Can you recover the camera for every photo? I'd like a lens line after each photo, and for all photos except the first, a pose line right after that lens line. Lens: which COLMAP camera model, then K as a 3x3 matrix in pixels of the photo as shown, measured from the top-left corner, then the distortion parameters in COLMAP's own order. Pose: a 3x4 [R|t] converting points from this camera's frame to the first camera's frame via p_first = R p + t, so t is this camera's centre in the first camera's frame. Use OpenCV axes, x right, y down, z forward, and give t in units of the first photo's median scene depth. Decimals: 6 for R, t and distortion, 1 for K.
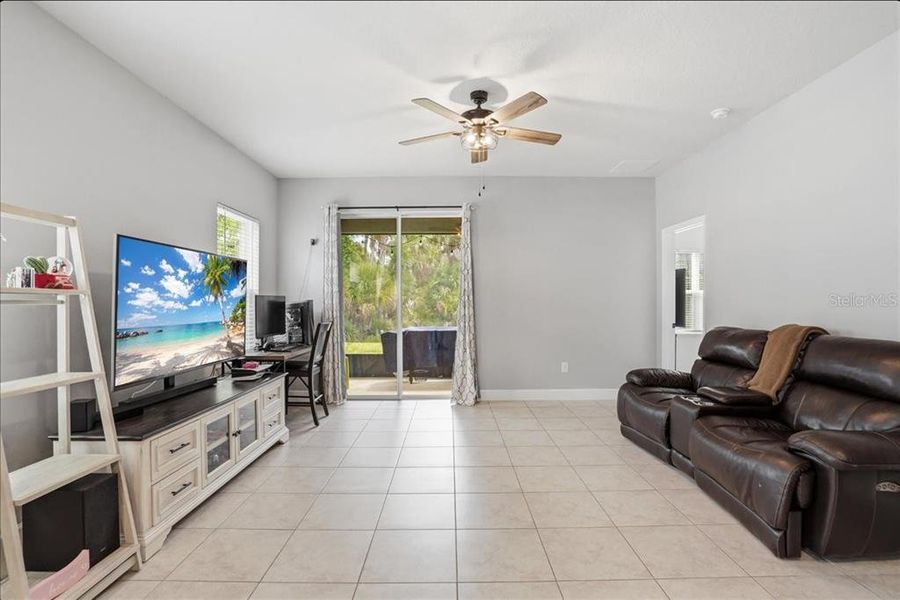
lens RADIAL K [[427.1, 0, 440.8], [0, 427.1, 300.9], [0, 0, 1]] dist [-0.055903, 0.017123]
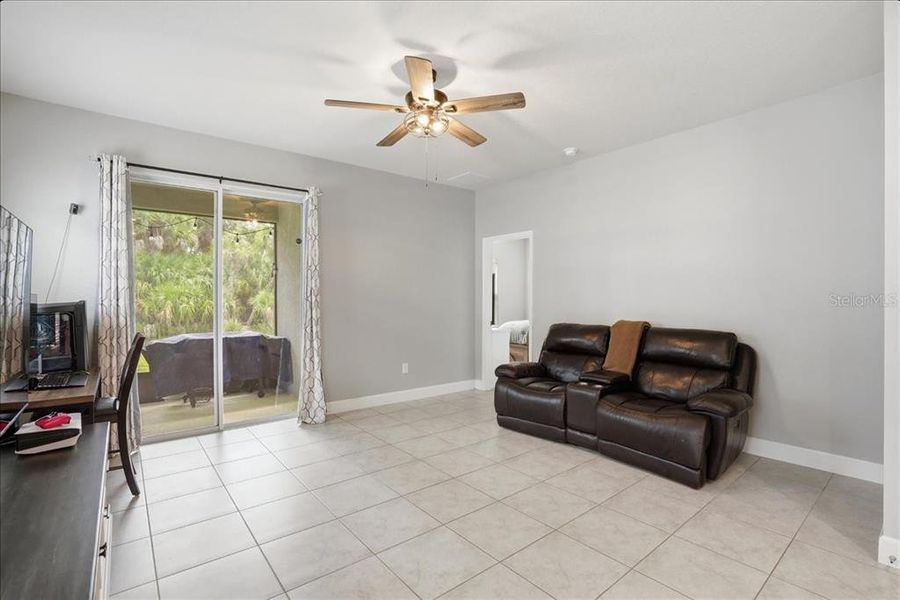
lens RADIAL K [[427.1, 0, 453.3], [0, 427.1, 300.8], [0, 0, 1]] dist [-0.055903, 0.017123]
pose [[0.769412, 0.000506, 0.638753, -0.270007], [-0.004172, 0.999982, 0.004232, -0.006210], [-0.638739, -0.005921, 0.769400, 0.168661]]
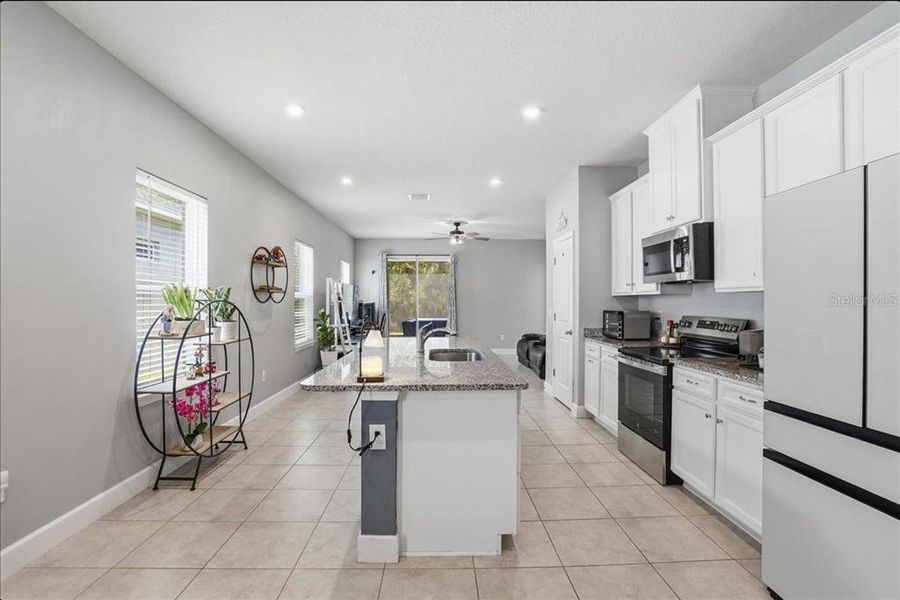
lens RADIAL K [[427.1, 0, 444.4], [0, 427.1, 300.7], [0, 0, 1]] dist [-0.055903, 0.017123]
pose [[0.999300, 0.003729, 0.037213, -0.050656], [-0.003849, 0.999988, 0.003146, -0.017365], [-0.037201, -0.003287, 0.999302, -0.990392]]
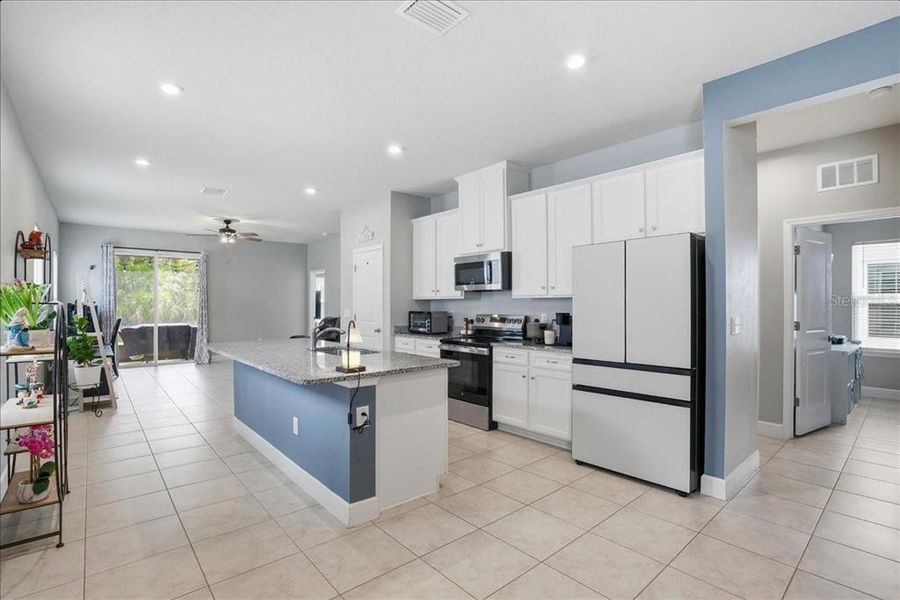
lens RADIAL K [[427.1, 0, 451.3], [0, 427.1, 303.1], [0, 0, 1]] dist [-0.055903, 0.017123]
pose [[0.743959, 0.005167, 0.668205, -0.345358], [-0.005528, 0.999983, -0.001578, -0.015687], [-0.668202, -0.002520, 0.743976, -1.010667]]
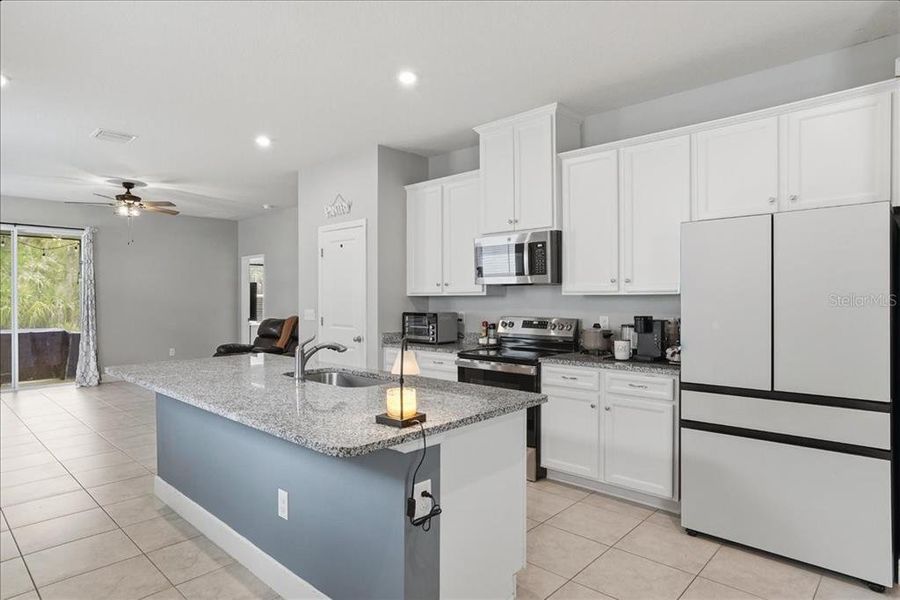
lens RADIAL K [[514.8, 0, 454.4], [0, 514.8, 301.2], [0, 0, 1]] dist [-0.022560, 0.015932]
pose [[0.671736, -0.000732, 0.740791, -0.340515], [-0.004291, 0.999979, 0.004879, -0.022112], [-0.740779, -0.006456, 0.671718, -0.835239]]
